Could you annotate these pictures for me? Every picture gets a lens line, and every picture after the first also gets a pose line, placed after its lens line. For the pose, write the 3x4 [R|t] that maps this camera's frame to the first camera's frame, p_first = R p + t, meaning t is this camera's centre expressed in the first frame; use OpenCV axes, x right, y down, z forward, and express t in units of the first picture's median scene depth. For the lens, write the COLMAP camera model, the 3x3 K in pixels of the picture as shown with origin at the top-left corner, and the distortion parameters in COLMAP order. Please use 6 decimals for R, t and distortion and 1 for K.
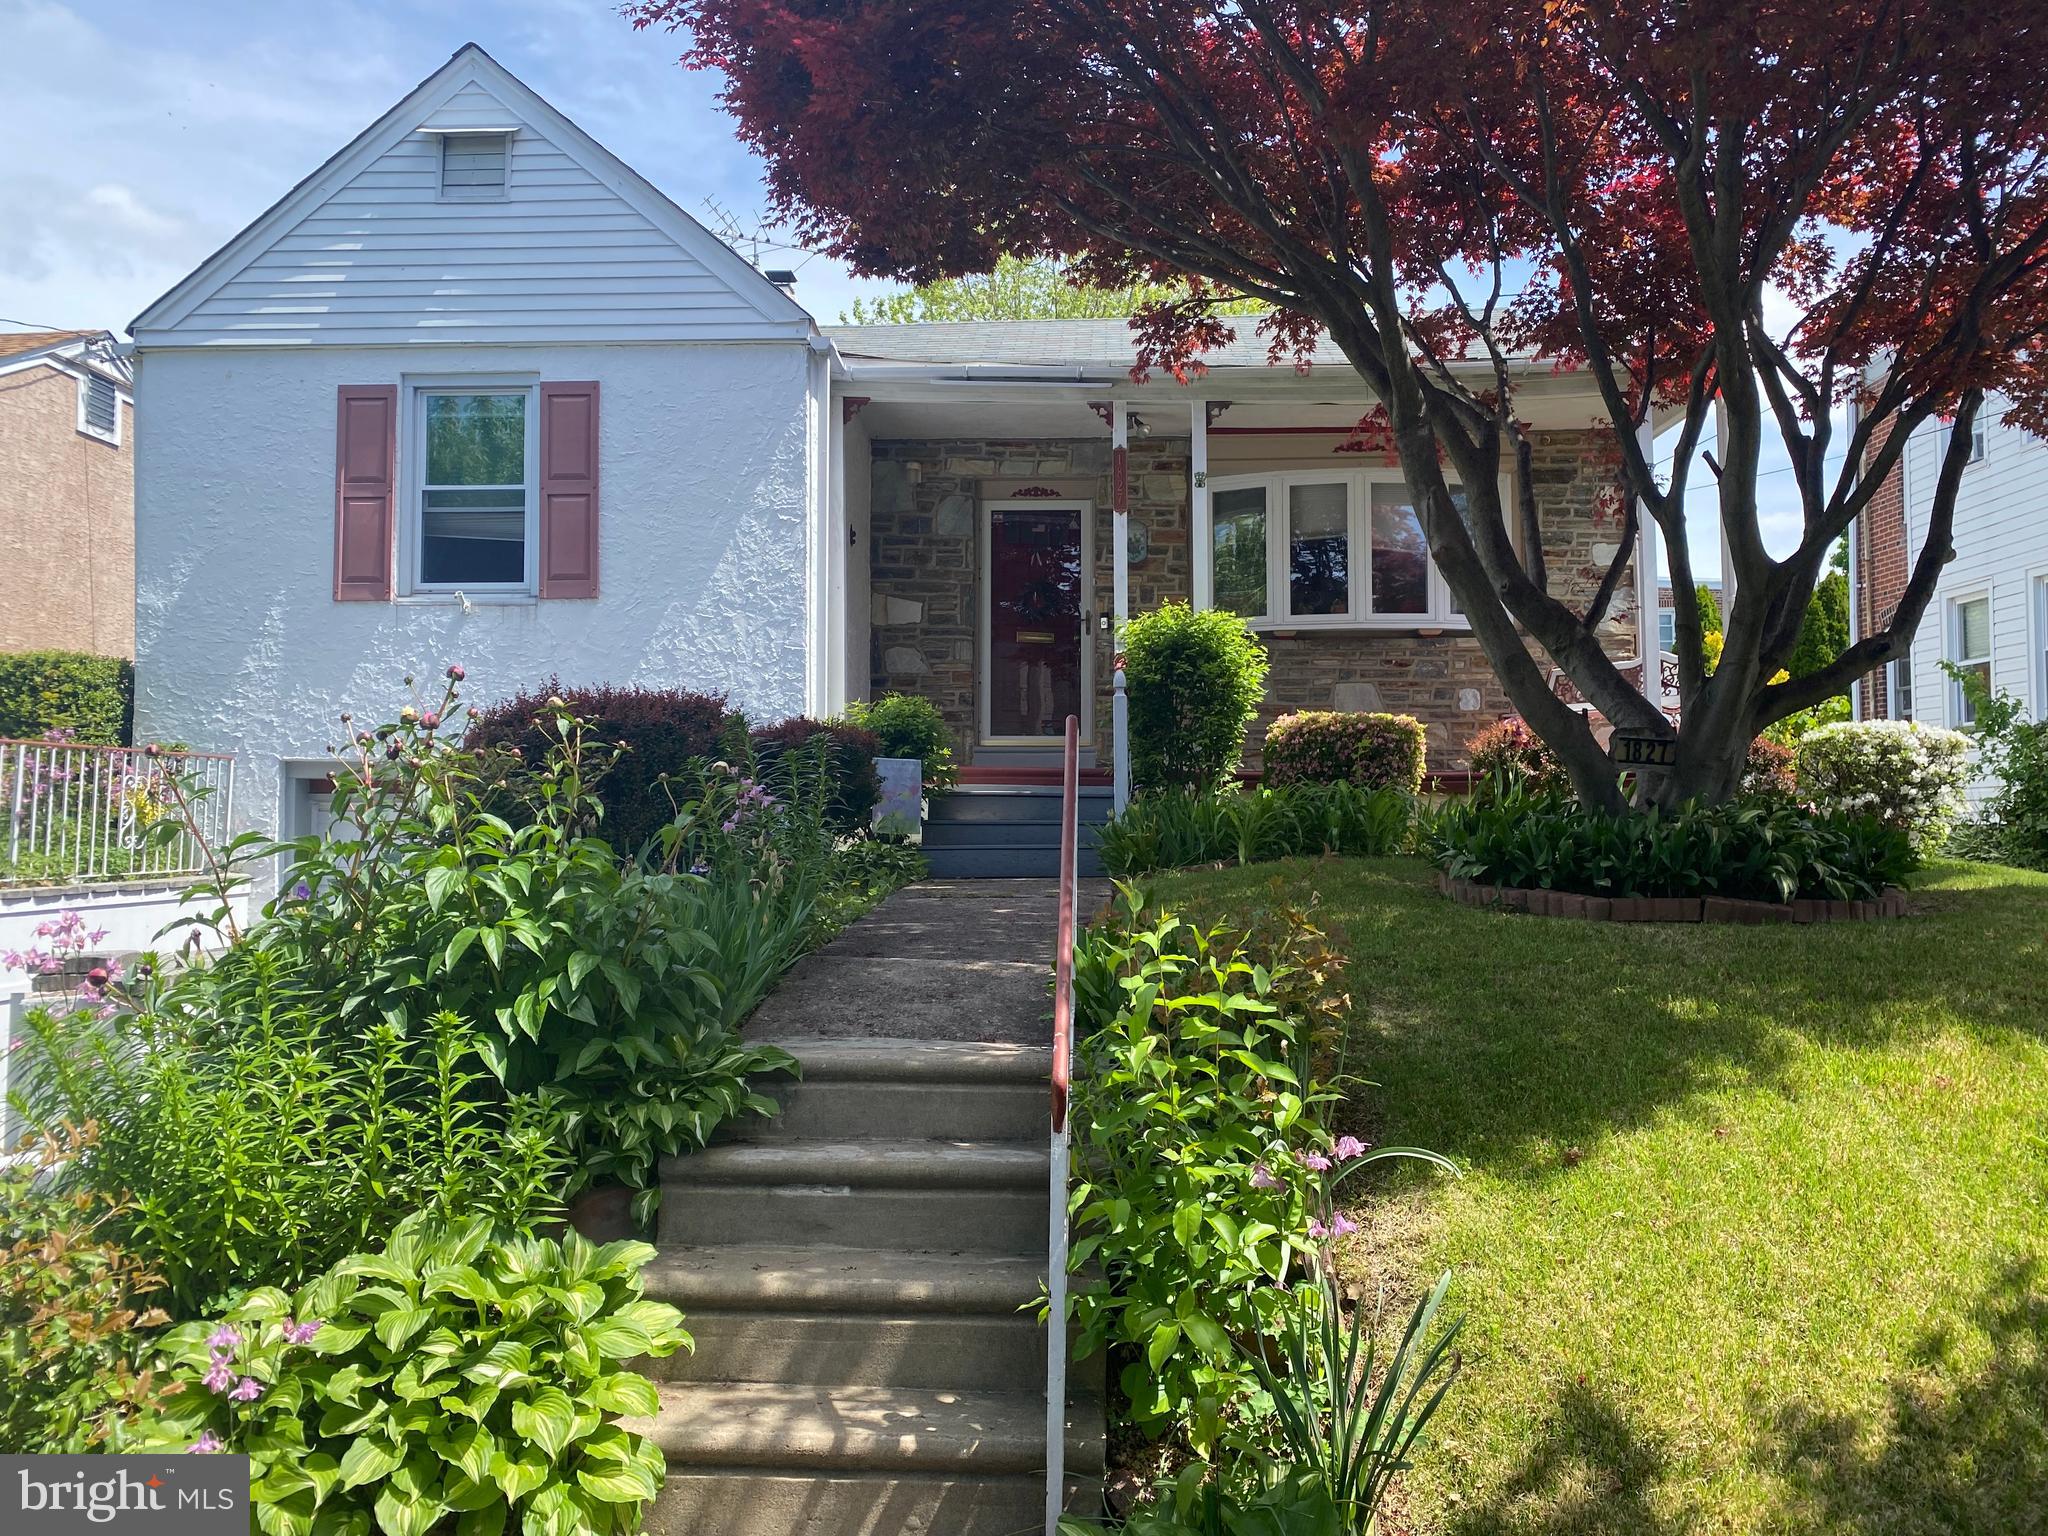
lens RADIAL K [[1571.5, 0, 1024.0], [0, 1571.5, 768.0], [0, 0, 1]] dist [0.112535, -0.261865]
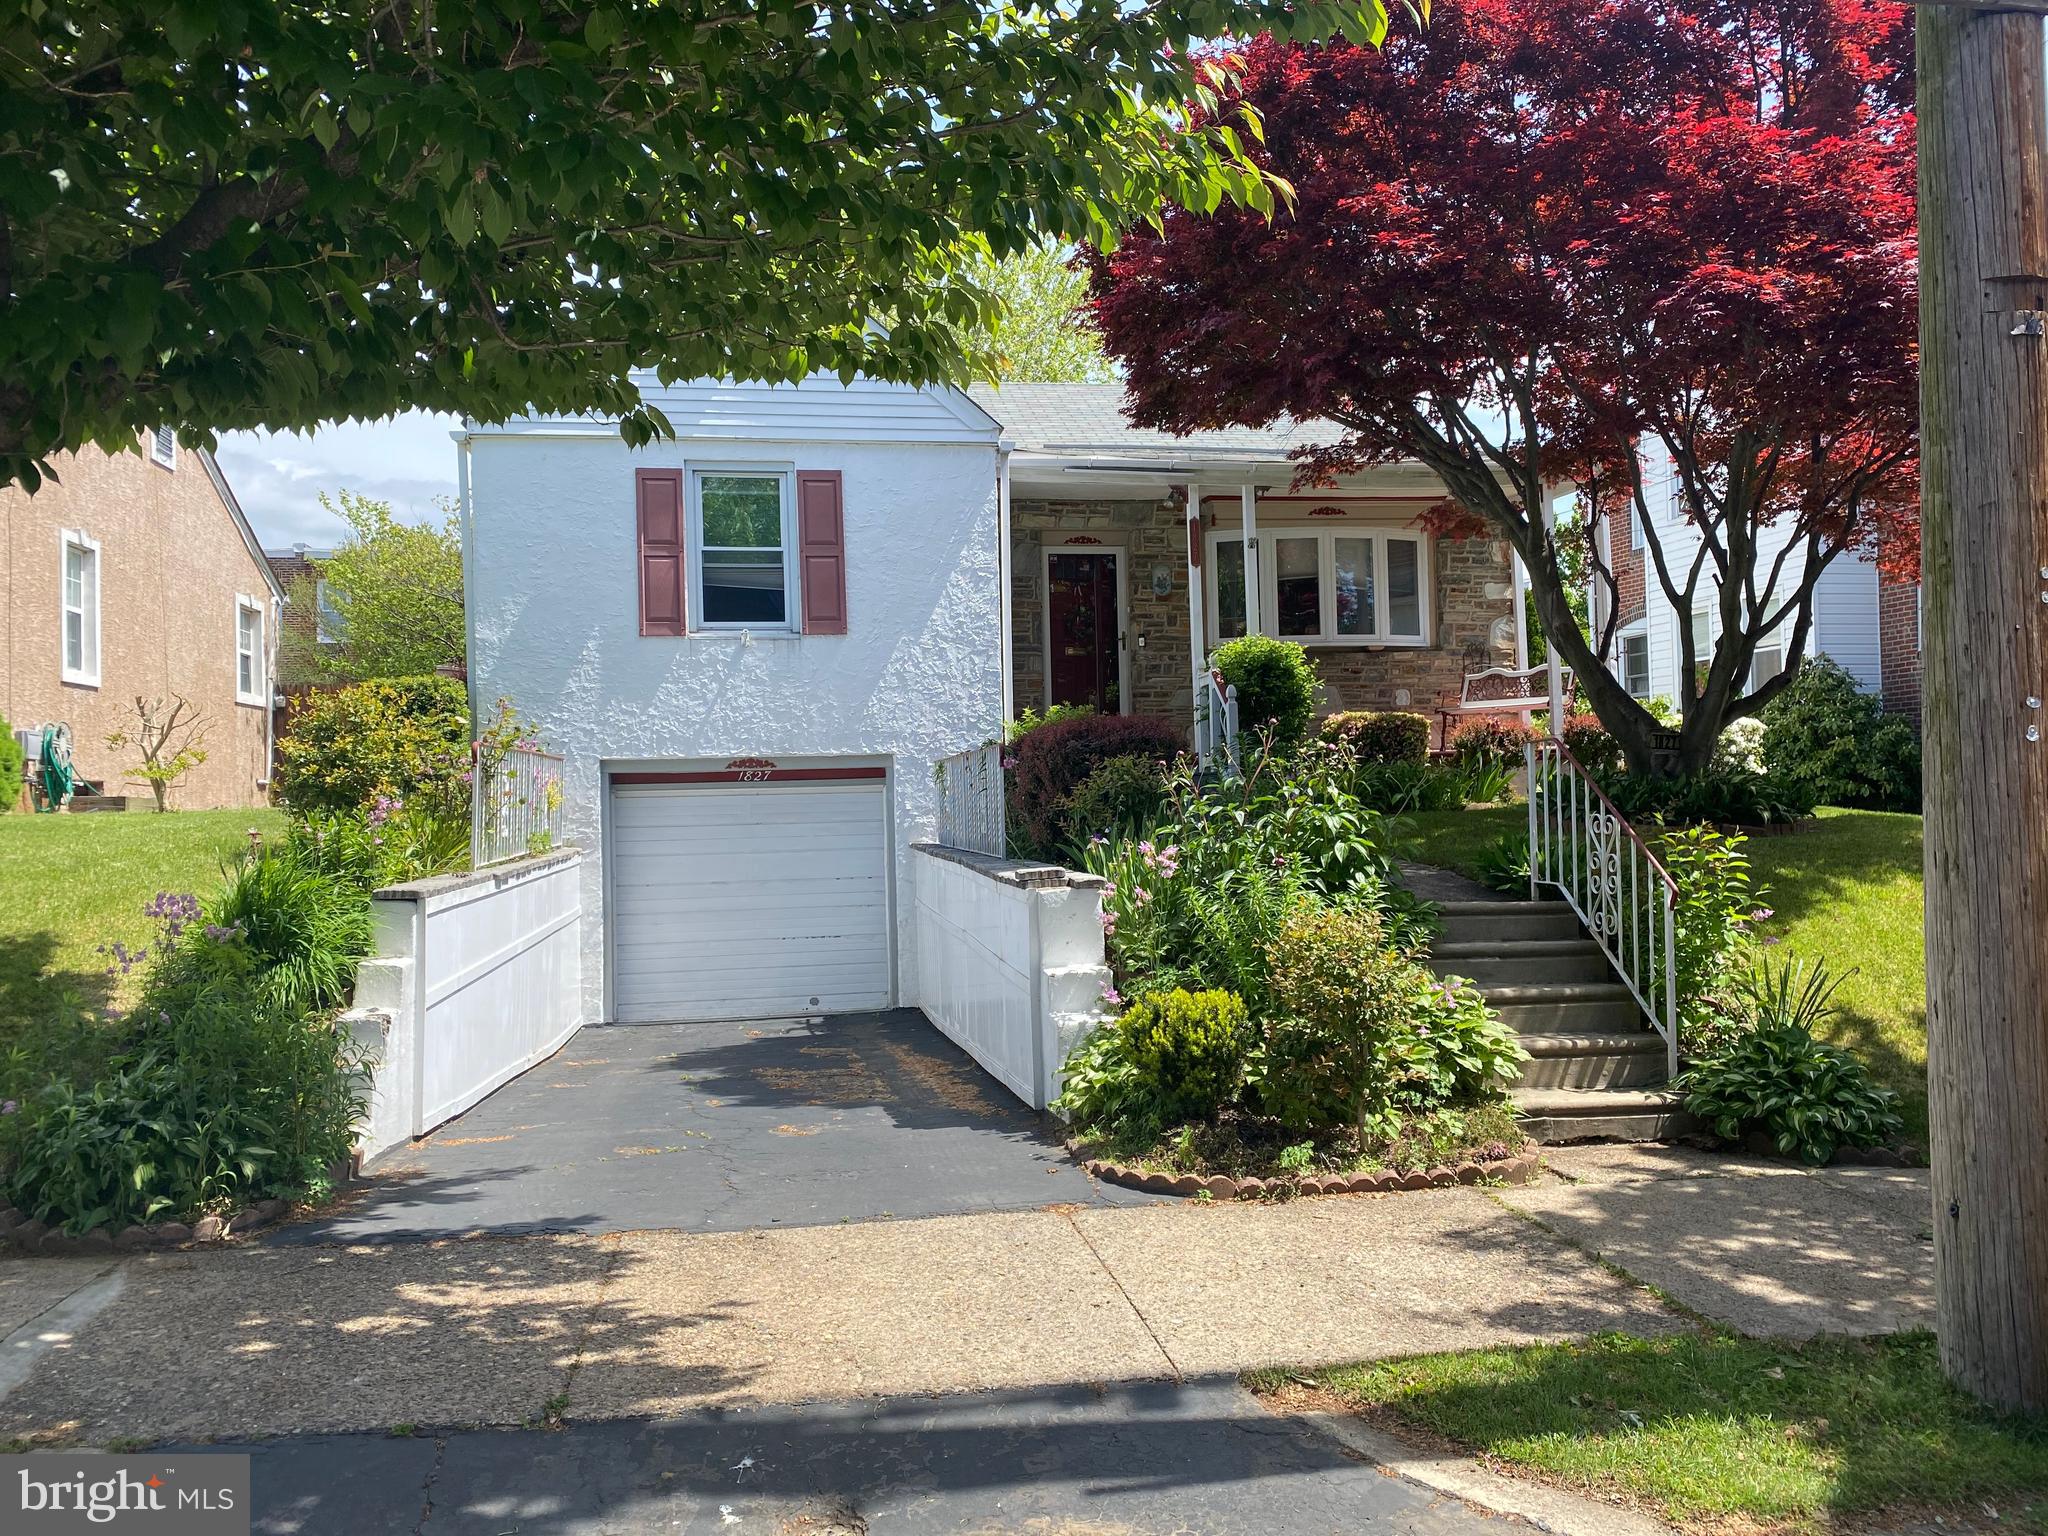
lens RADIAL K [[1571.5, 0, 1024.0], [0, 1571.5, 768.0], [0, 0, 1]] dist [0.112535, -0.261865]
pose [[0.978769, -0.020005, 0.203990, -0.388678], [0.016650, 0.999697, 0.018151, -0.015392], [-0.204291, -0.014369, 0.978805, -0.328096]]
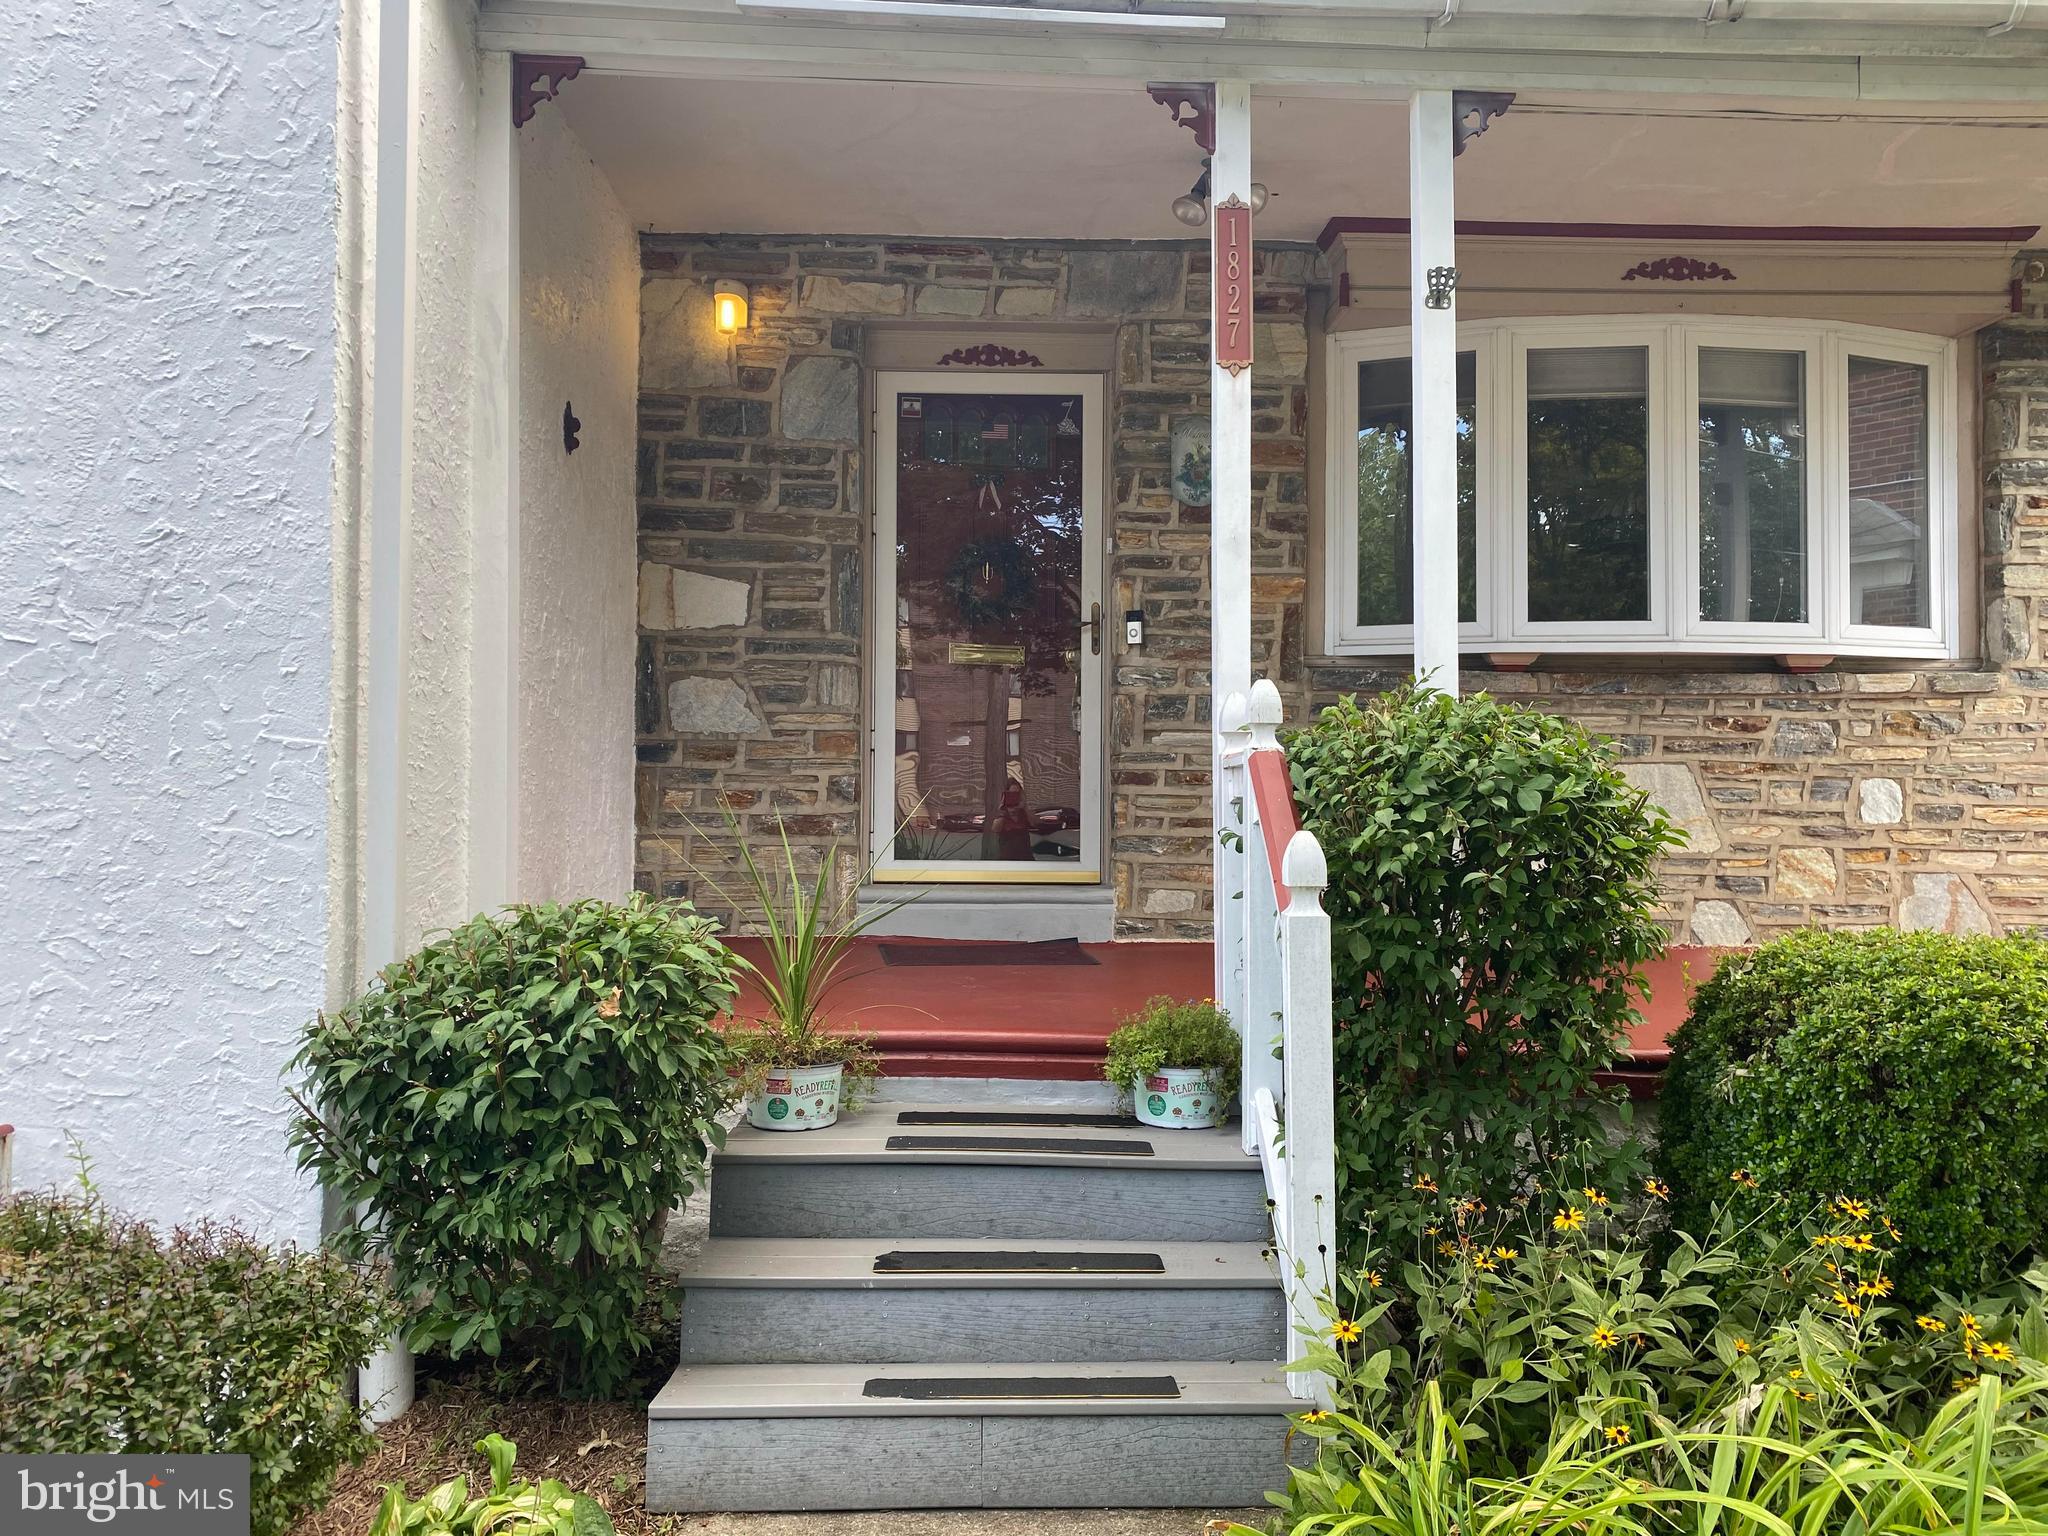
lens RADIAL K [[1571.5, 0, 1024.0], [0, 1571.5, 768.0], [0, 0, 1]] dist [0.112535, -0.261865]
pose [[0.997798, 0.006445, 0.066020, -0.016681], [-0.008244, 0.999601, 0.027011, -0.078621], [-0.065819, -0.027496, 0.997453, 0.648551]]
